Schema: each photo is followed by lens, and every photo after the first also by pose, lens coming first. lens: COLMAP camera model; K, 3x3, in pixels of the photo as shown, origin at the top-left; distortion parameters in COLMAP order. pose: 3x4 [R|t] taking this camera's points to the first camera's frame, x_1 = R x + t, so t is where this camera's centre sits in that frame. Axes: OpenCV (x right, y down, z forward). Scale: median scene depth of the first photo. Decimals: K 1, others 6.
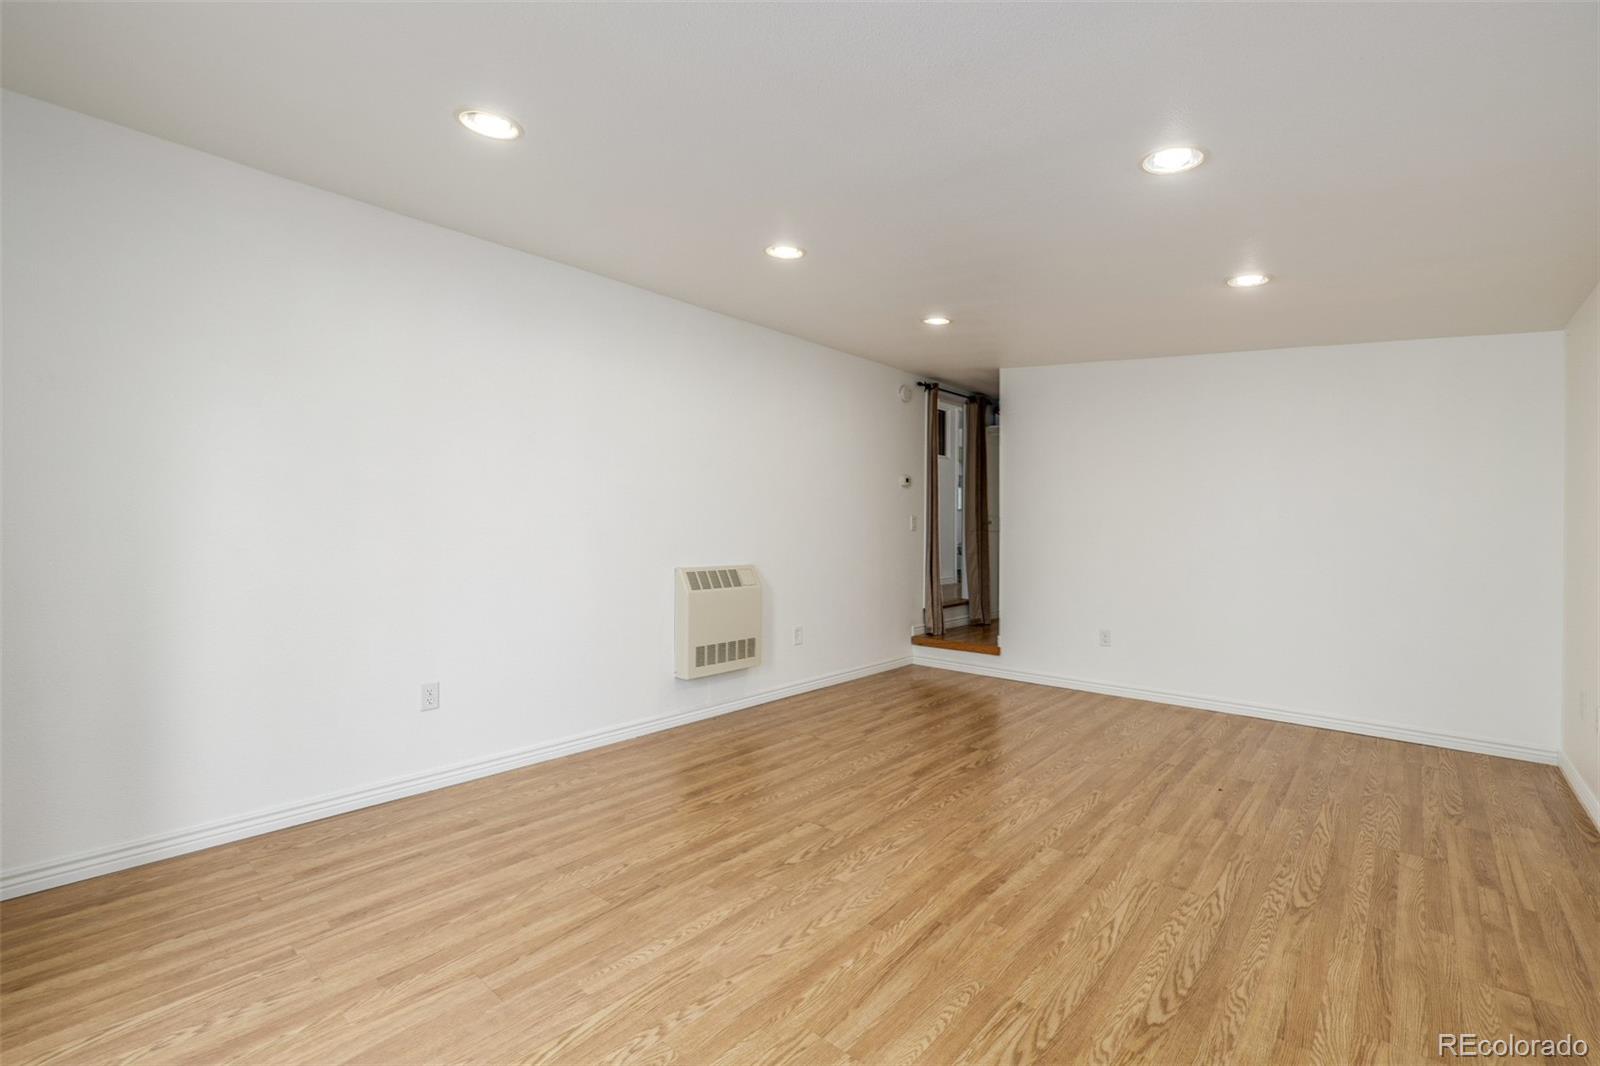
lens RADIAL K [[681.3, 0, 831.8], [0, 681.3, 527.8], [0, 0, 1]] dist [0.003407, 0.001975]
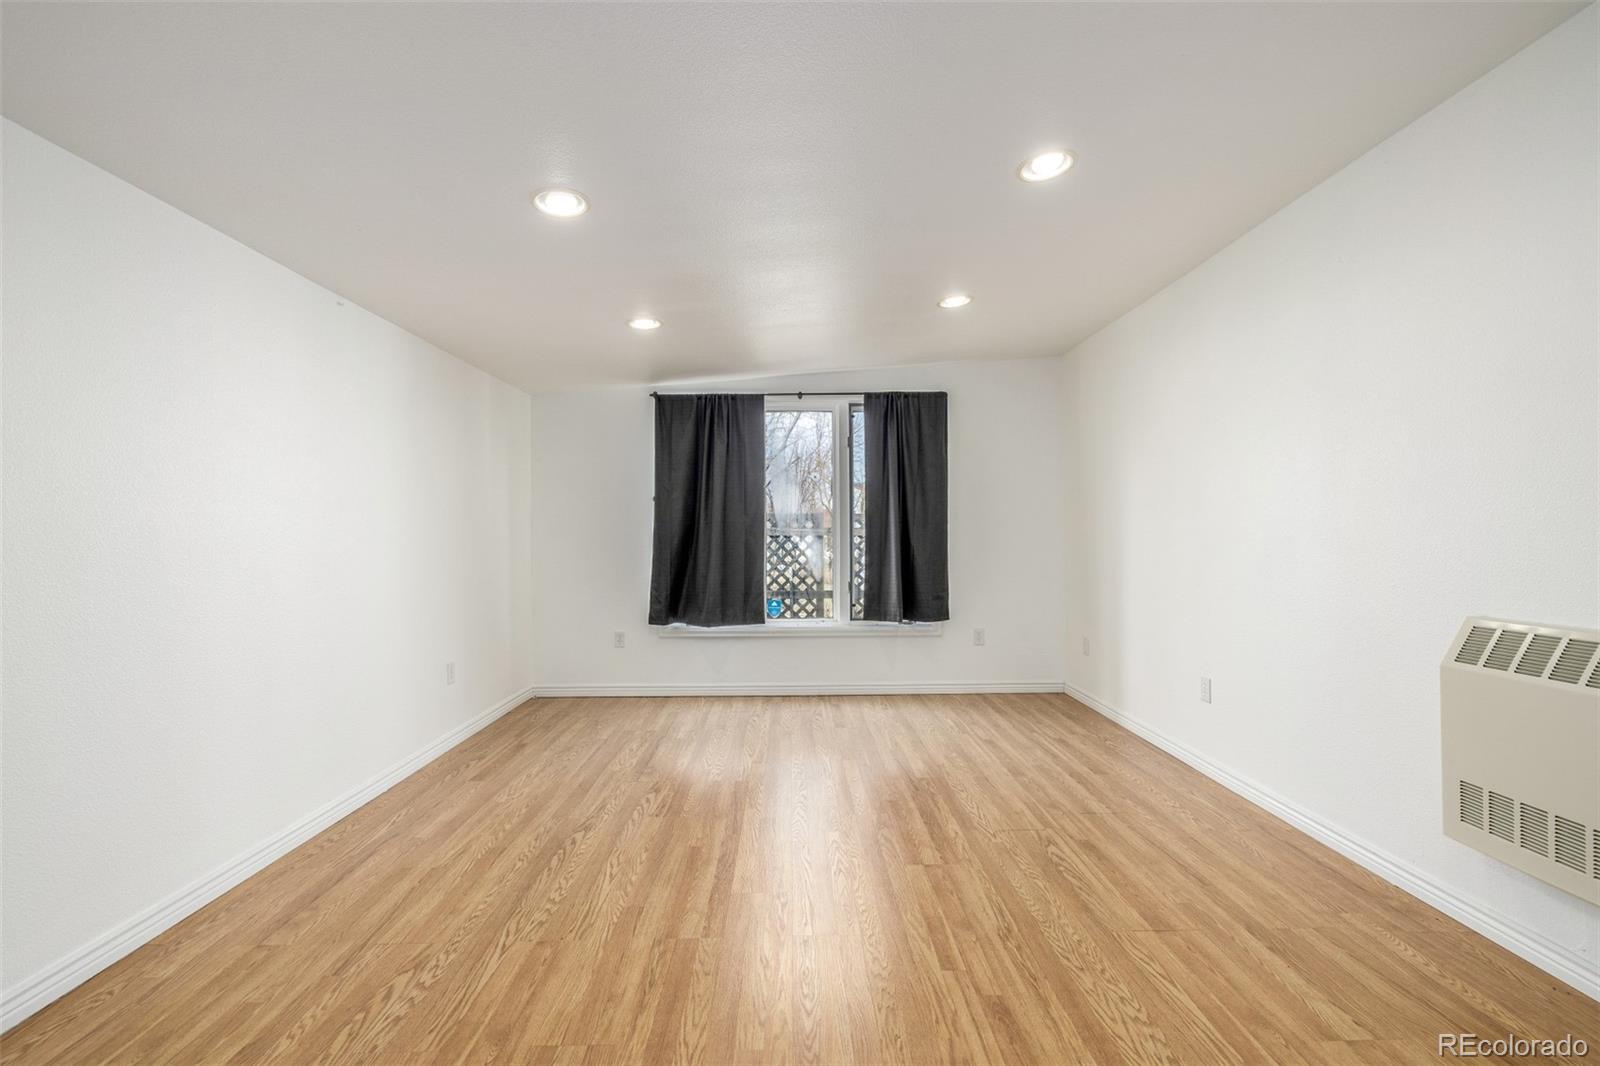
lens RADIAL K [[681.3, 0, 820.8], [0, 681.3, 534.8], [0, 0, 1]] dist [0.003407, 0.001975]
pose [[-0.731658, -0.006601, -0.681640, 0.786170], [-0.002142, 0.999970, -0.007385, 0.007057], [0.681668, -0.003943, -0.731651, 1.743095]]
